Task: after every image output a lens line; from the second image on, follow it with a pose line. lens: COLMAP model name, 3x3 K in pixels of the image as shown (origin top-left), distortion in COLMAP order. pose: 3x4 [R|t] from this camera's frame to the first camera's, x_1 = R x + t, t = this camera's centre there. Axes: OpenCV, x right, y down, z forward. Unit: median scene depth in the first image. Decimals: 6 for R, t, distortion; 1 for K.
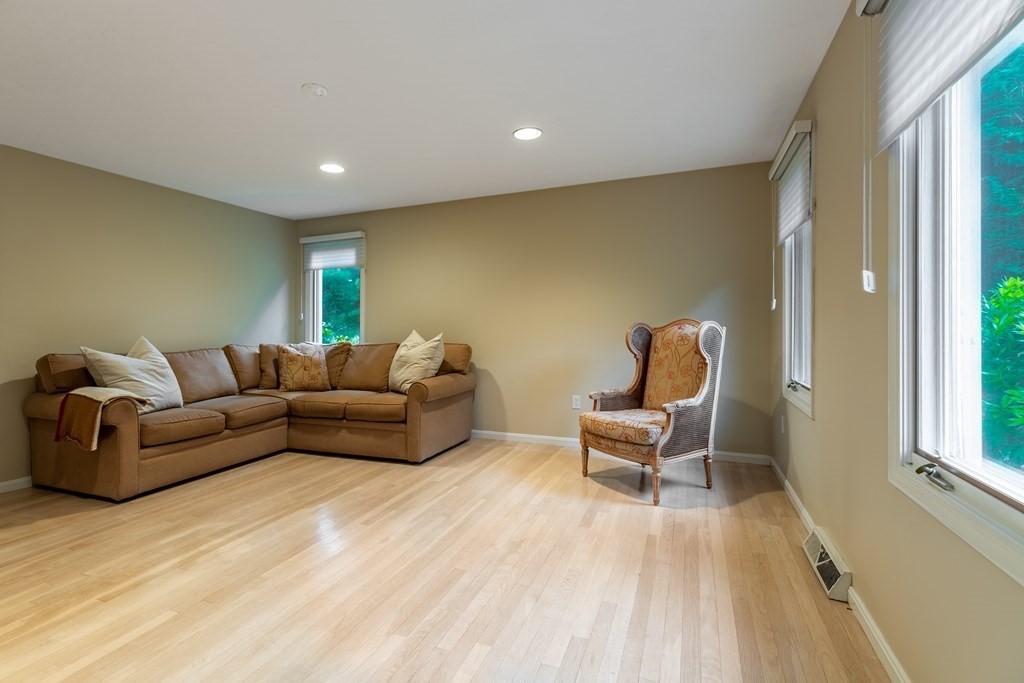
lens RADIAL K [[466.3, 0, 515.3], [0, 466.3, 340.5], [0, 0, 1]] dist [0.013594, 0.000125]
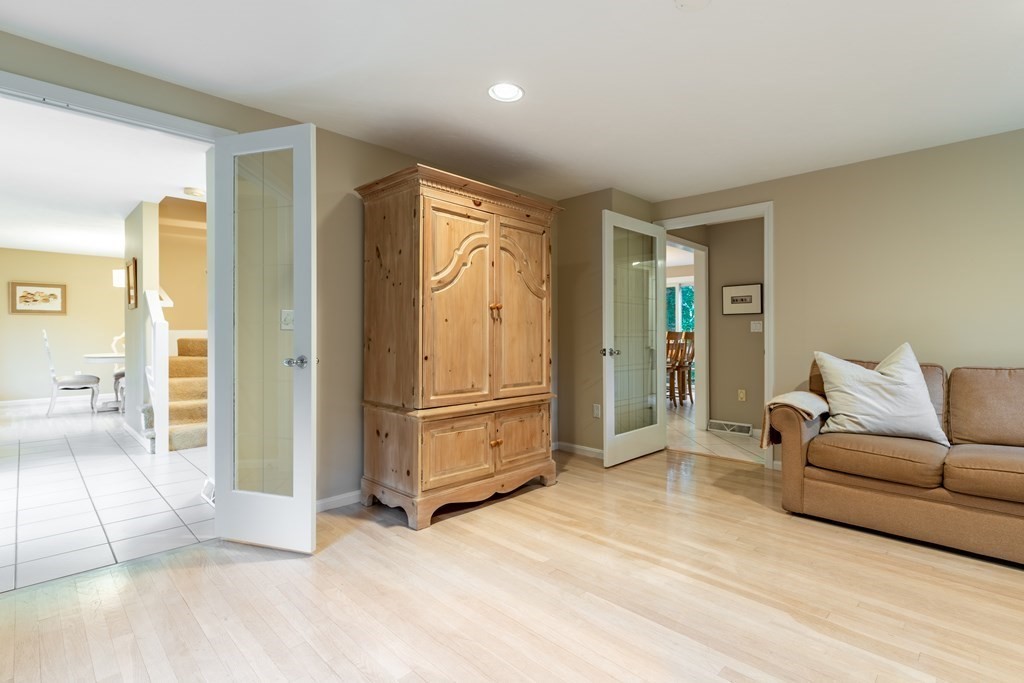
lens RADIAL K [[478.7, 0, 514.5], [0, 478.7, 329.8], [0, 0, 1]] dist [0.001759, 0.000214]
pose [[-0.400413, -0.001725, -0.916333, 0.299932], [-0.025844, 0.999622, 0.009412, -0.028245], [0.915970, 0.027451, -0.400306, 0.900487]]
